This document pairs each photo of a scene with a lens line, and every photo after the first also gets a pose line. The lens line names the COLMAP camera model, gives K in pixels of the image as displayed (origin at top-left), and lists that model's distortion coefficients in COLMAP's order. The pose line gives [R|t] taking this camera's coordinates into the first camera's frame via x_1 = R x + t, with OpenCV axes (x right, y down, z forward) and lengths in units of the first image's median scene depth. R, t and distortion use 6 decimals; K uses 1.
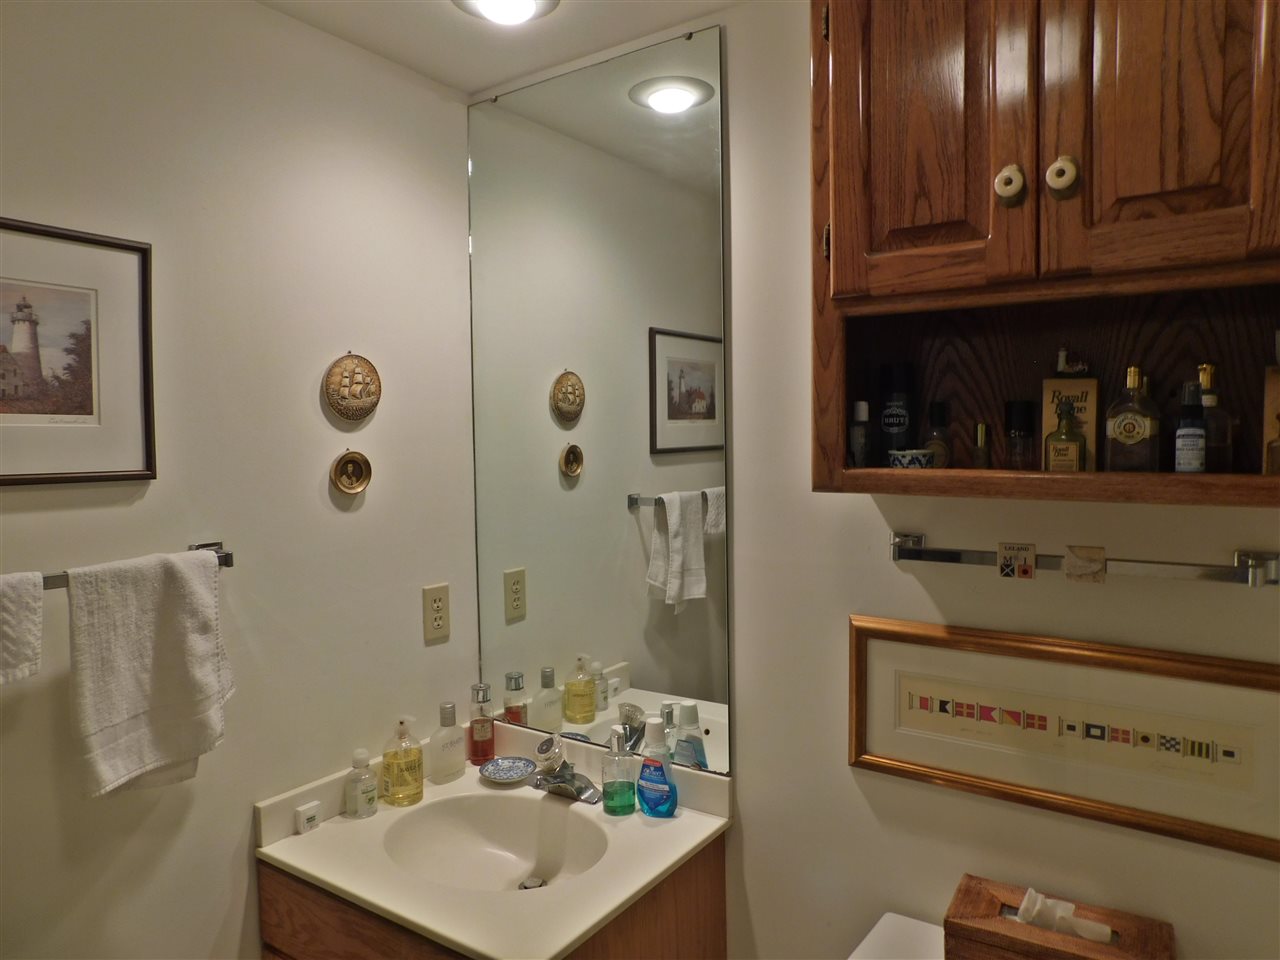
lens RADIAL K [[852.6, 0, 645.0], [0, 852.6, 477.4], [0, 0, 1]] dist [-0.065096, 0.056043]
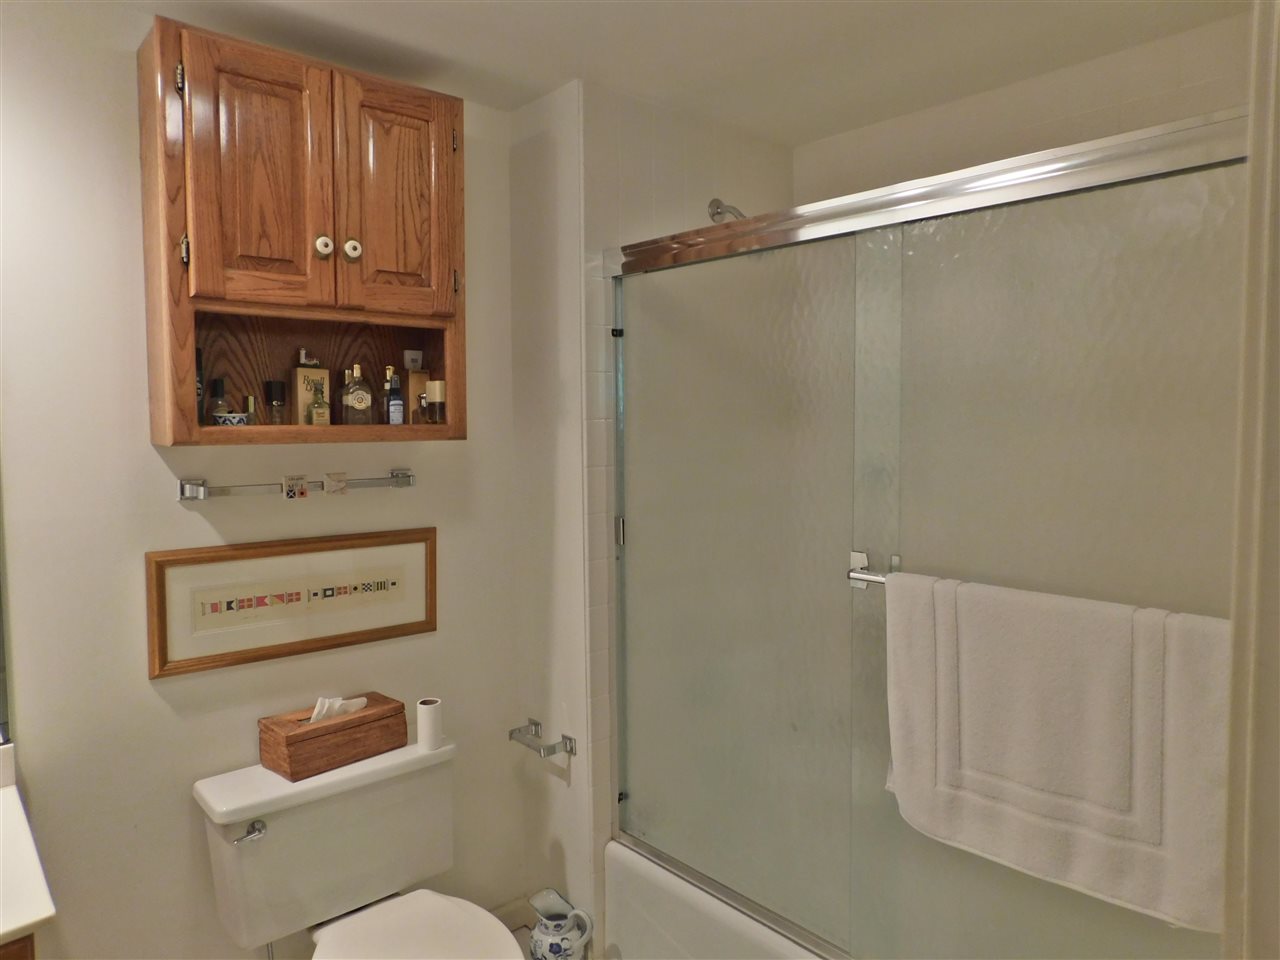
lens RADIAL K [[852.6, 0, 645.0], [0, 852.6, 478.1], [0, 0, 1]] dist [-0.065096, 0.056043]
pose [[0.241161, -0.059703, 0.968647, -0.904211], [0.049476, 0.997564, 0.049167, 0.040630], [-0.969223, 0.036068, 0.243528, 0.024937]]
